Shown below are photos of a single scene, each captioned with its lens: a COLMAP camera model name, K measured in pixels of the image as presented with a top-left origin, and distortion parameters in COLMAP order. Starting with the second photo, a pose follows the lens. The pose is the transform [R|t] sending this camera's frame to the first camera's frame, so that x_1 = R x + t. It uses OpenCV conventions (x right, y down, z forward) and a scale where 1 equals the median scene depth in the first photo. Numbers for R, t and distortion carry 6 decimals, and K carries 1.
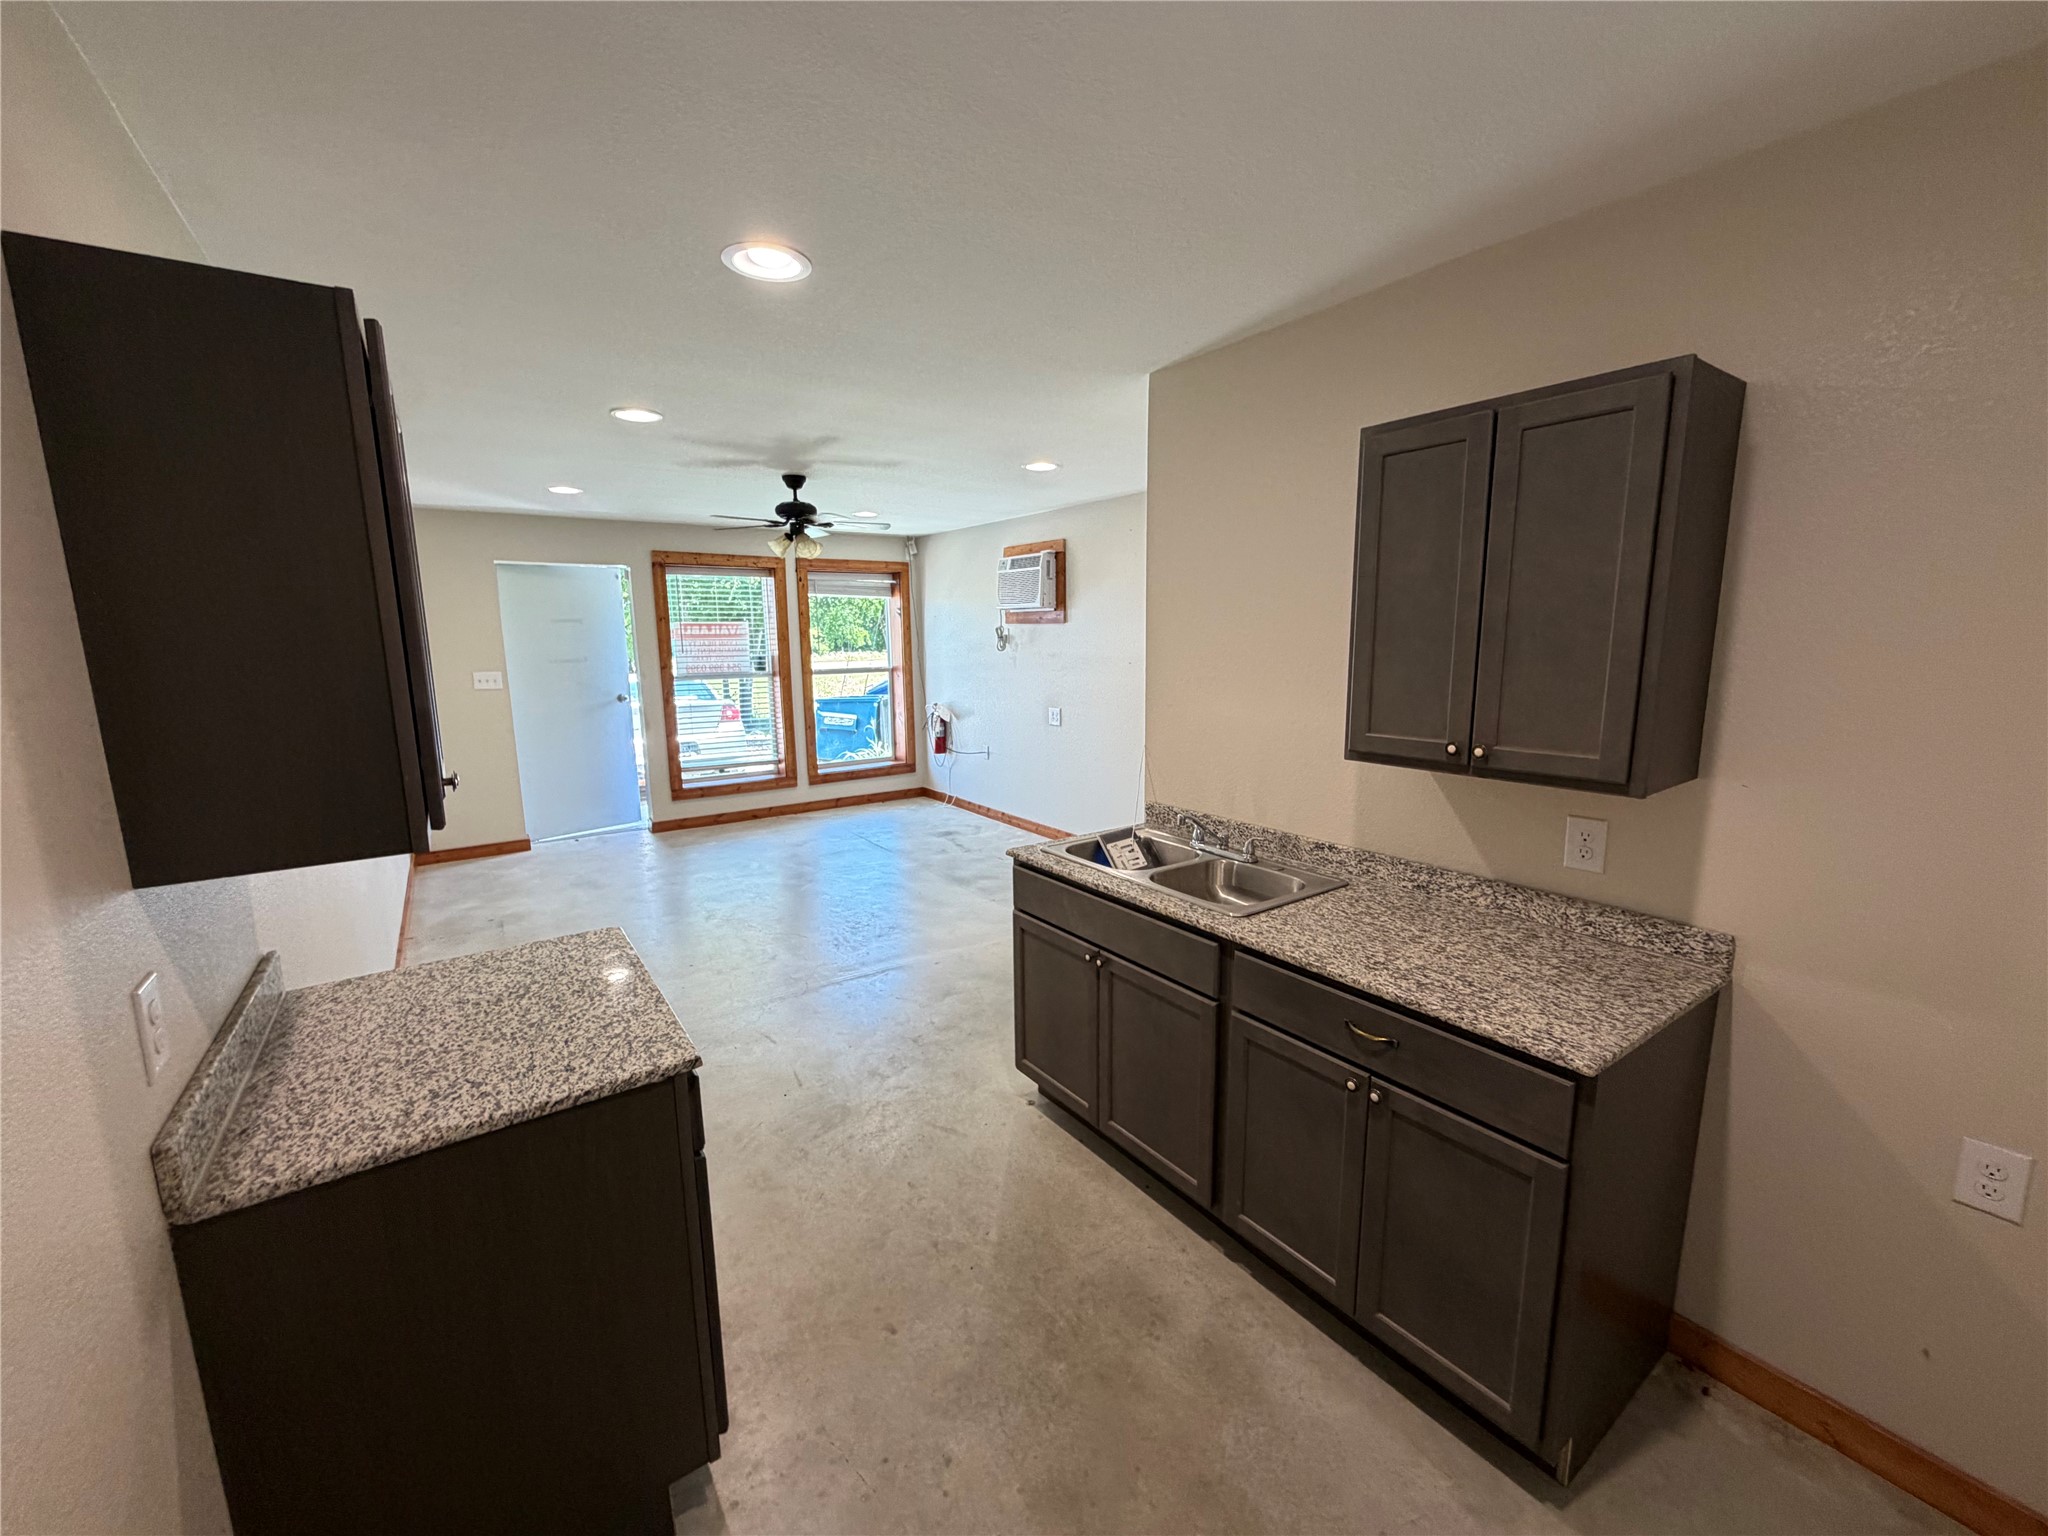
lens RADIAL K [[819.4, 0, 1020.7], [0, 819.4, 768.2], [0, 0, 1]] dist [0.000040, 0.000639]
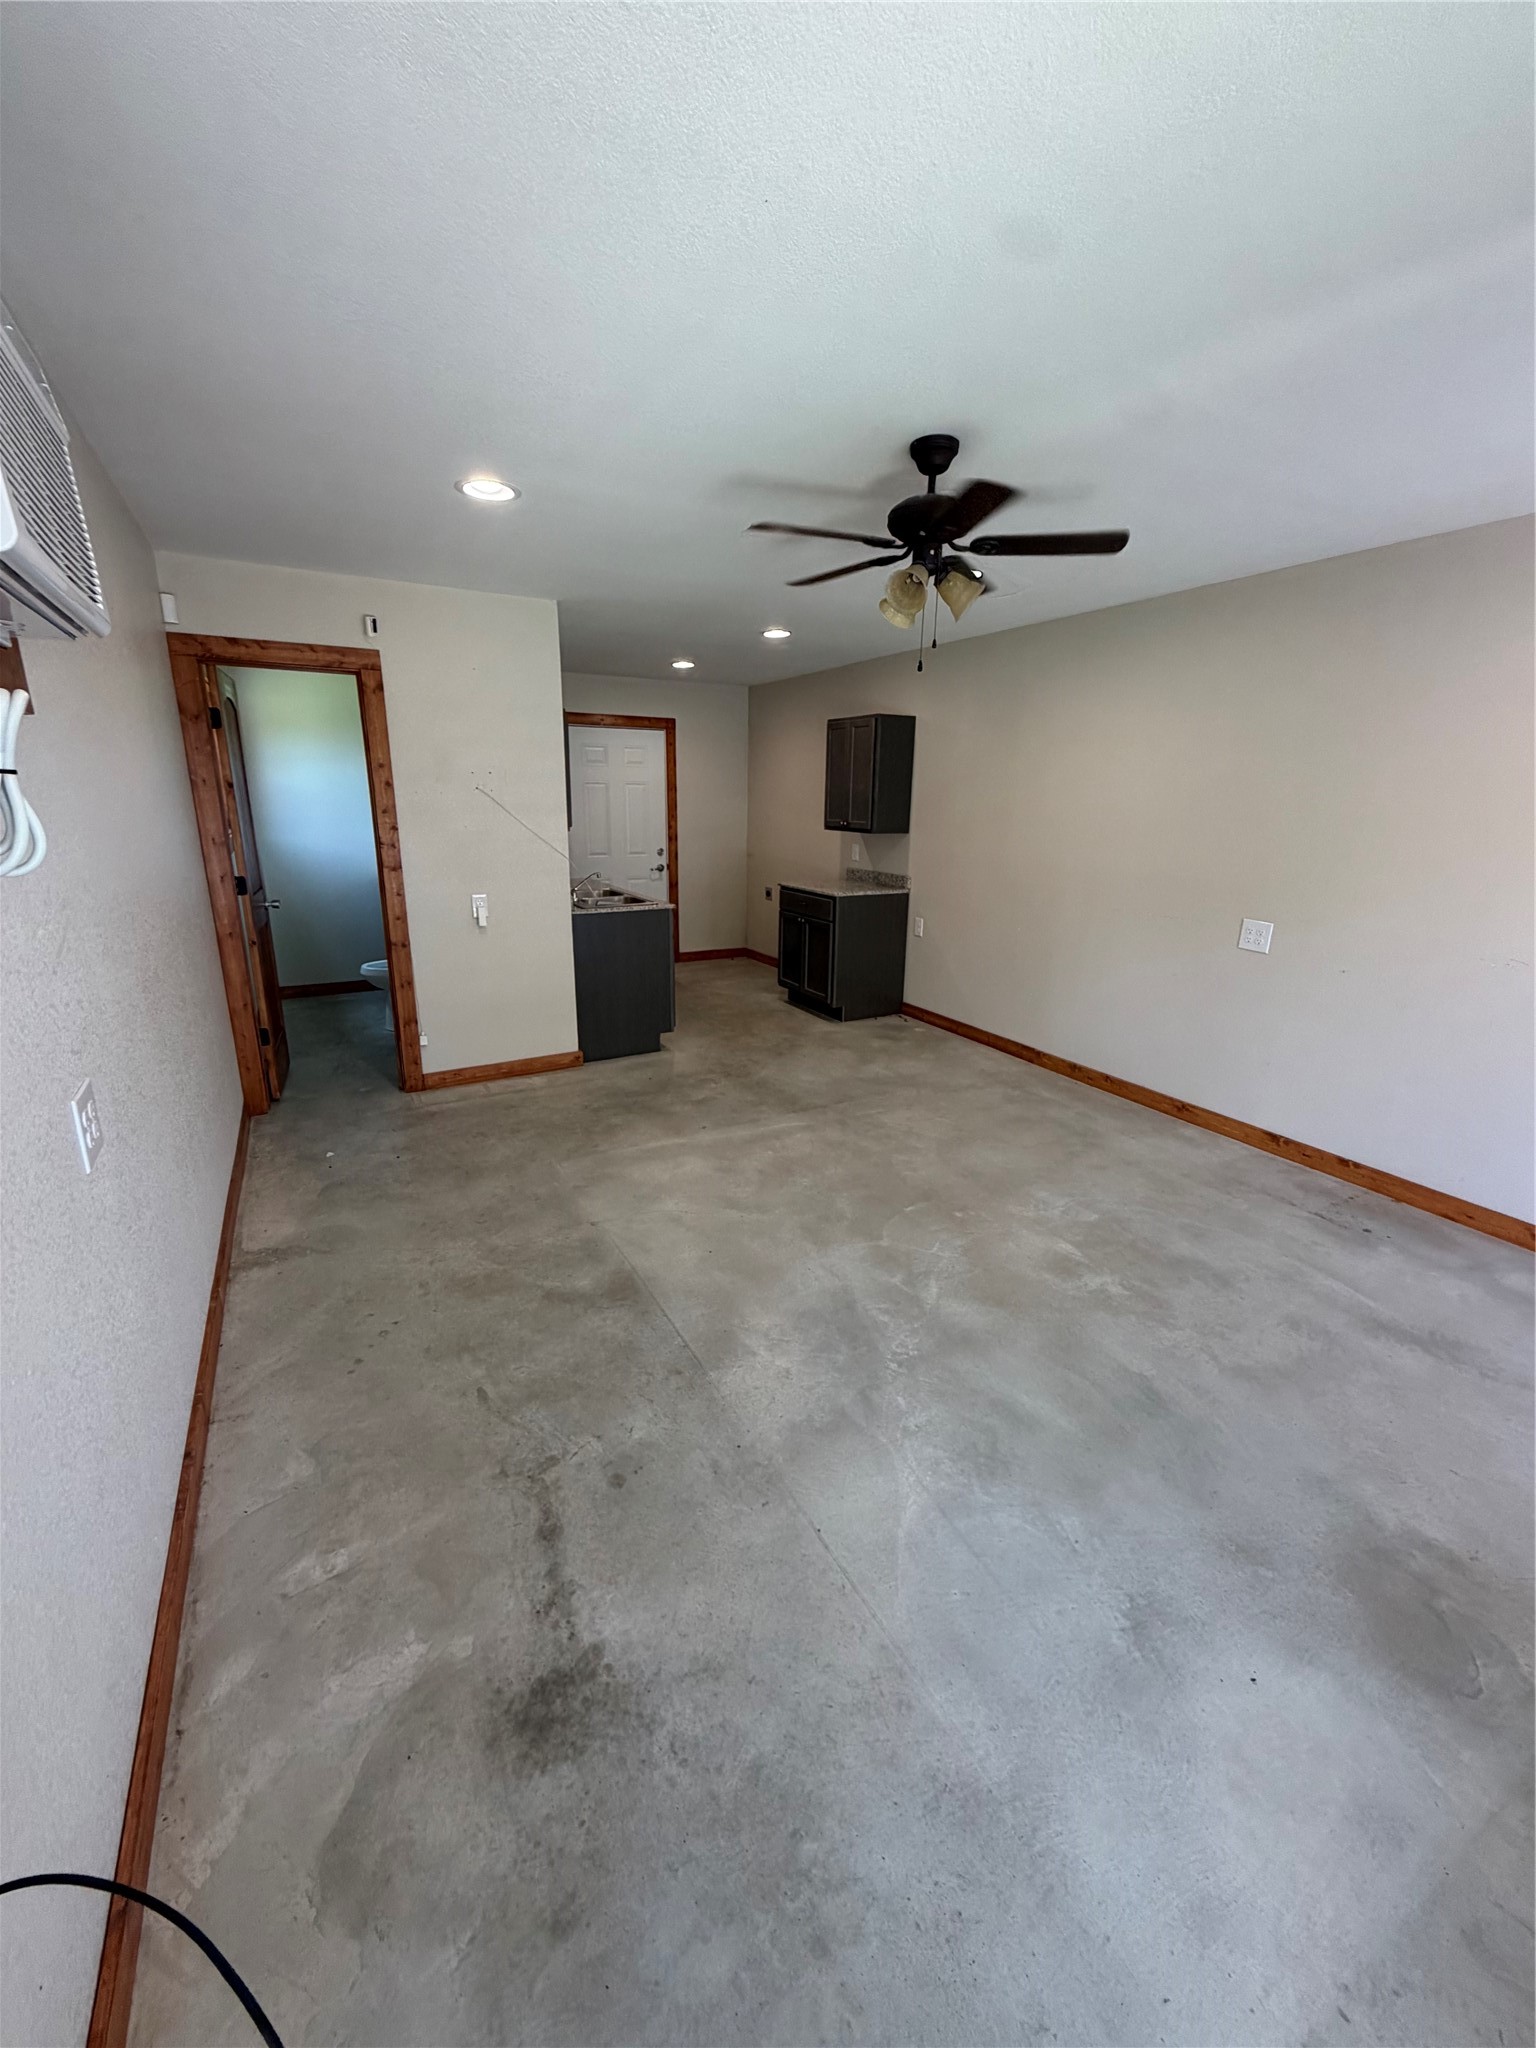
lens RADIAL K [[819.4, 0, 767.7], [0, 819.4, 1018.6], [0, 0, 1]] dist [0.000040, 0.000639]
pose [[-0.995122, -0.031879, 0.093364, -0.195680], [0.009439, 0.911247, 0.411752, -0.207455], [-0.098204, 0.410625, -0.906501, 1.352412]]
